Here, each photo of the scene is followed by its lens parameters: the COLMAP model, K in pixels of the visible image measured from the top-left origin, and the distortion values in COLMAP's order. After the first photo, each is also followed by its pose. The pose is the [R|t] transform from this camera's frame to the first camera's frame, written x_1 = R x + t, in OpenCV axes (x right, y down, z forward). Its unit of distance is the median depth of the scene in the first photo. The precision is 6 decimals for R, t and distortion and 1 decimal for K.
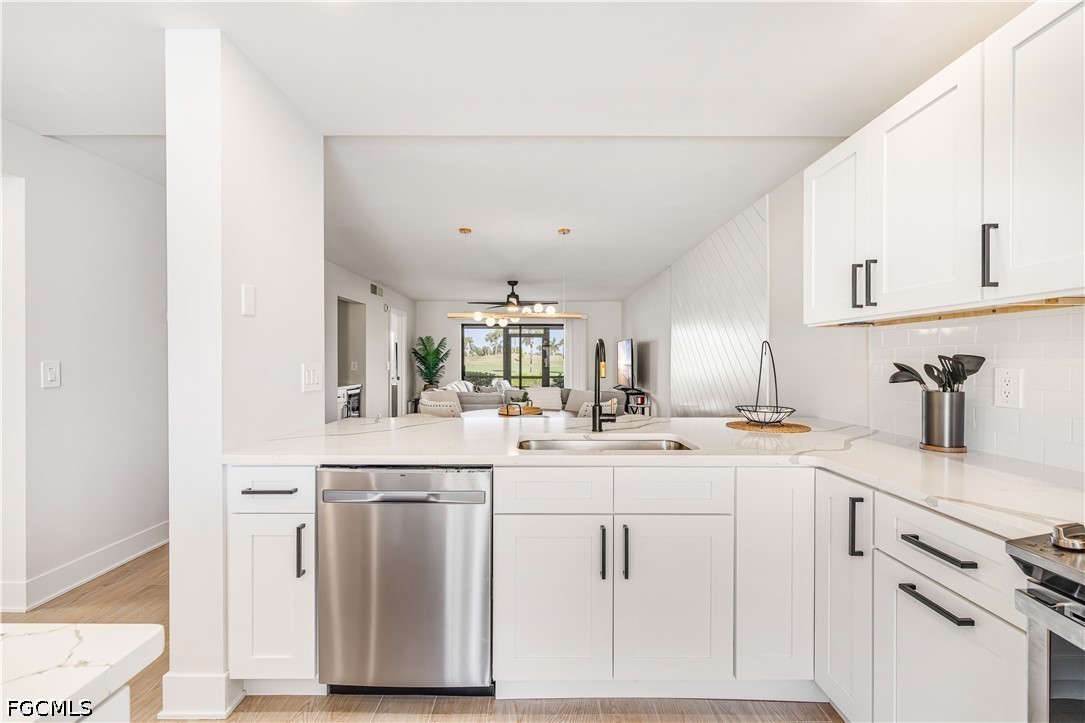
lens RADIAL K [[475.4, 0, 538.5], [0, 475.4, 362.0], [0, 0, 1]] dist [0.002155, 0.000371]
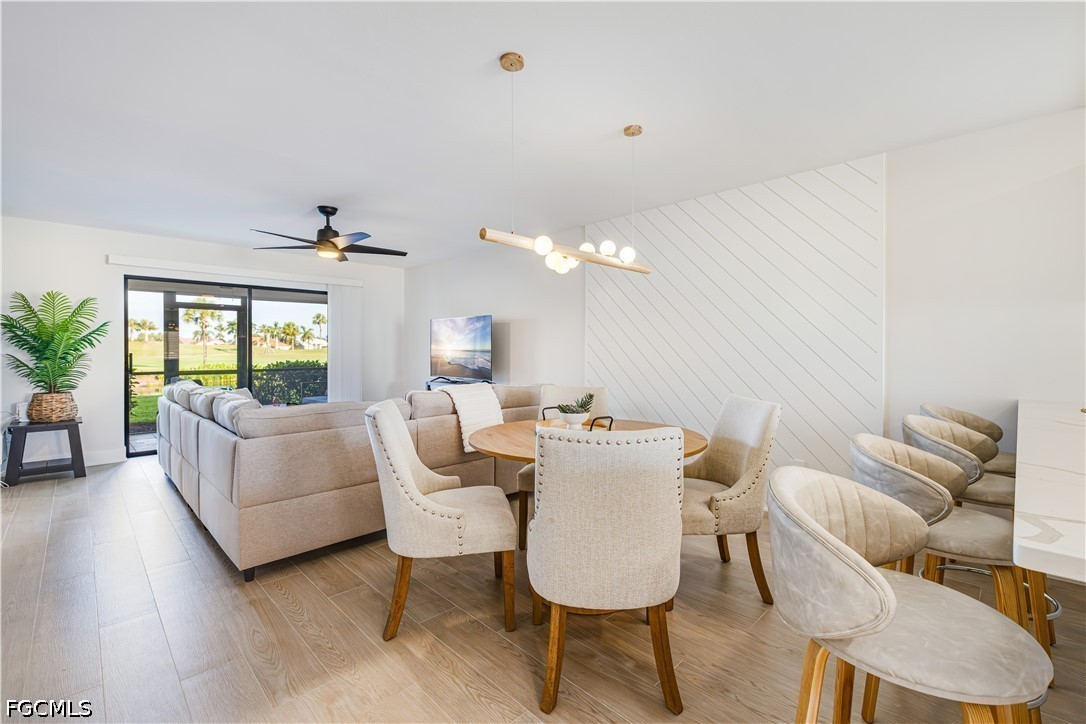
lens RADIAL K [[477.3, 0, 543.7], [0, 477.3, 350.7], [0, 0, 1]] dist [0.000778, -0.000582]
pose [[0.705907, -0.002970, 0.708299, -0.322848], [0.002616, 0.999995, 0.001586, 0.008105], [-0.708300, 0.000733, 0.705911, 0.446160]]
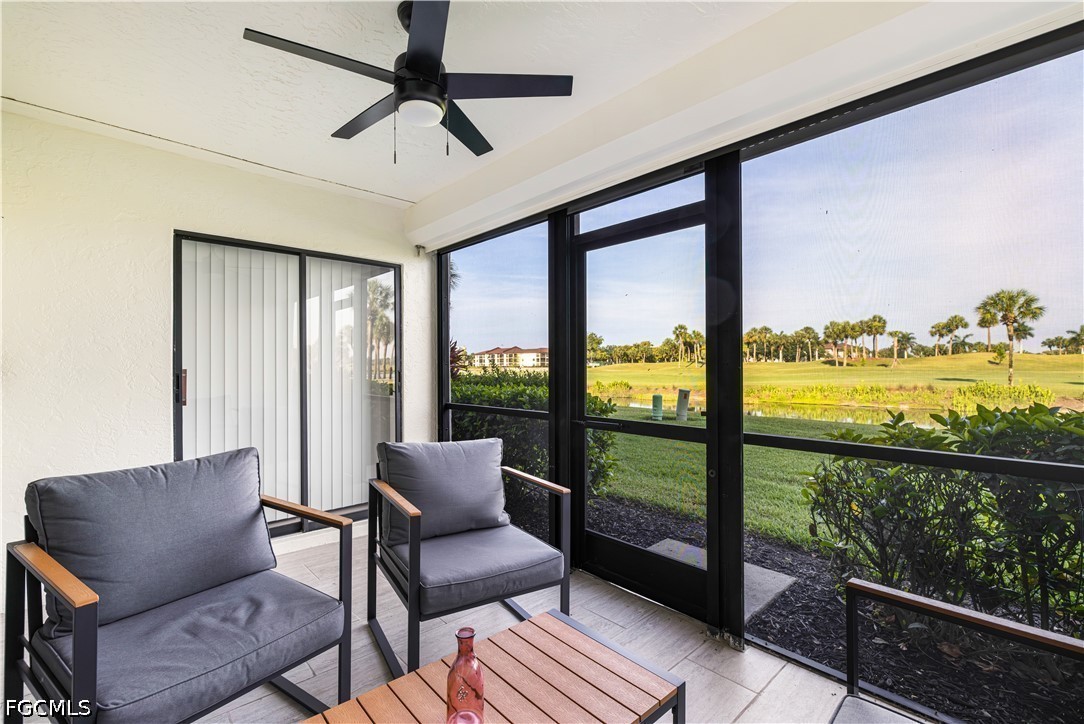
lens RADIAL K [[474.9, 0, 538.1], [0, 474.9, 362.5], [0, 0, 1]] dist [0.002155, 0.000371]
pose [[0.680362, -0.009831, -0.732811, 0.199331], [0.003967, 0.999945, -0.009732, 0.010665], [0.732866, 0.003714, 0.680363, 1.635788]]
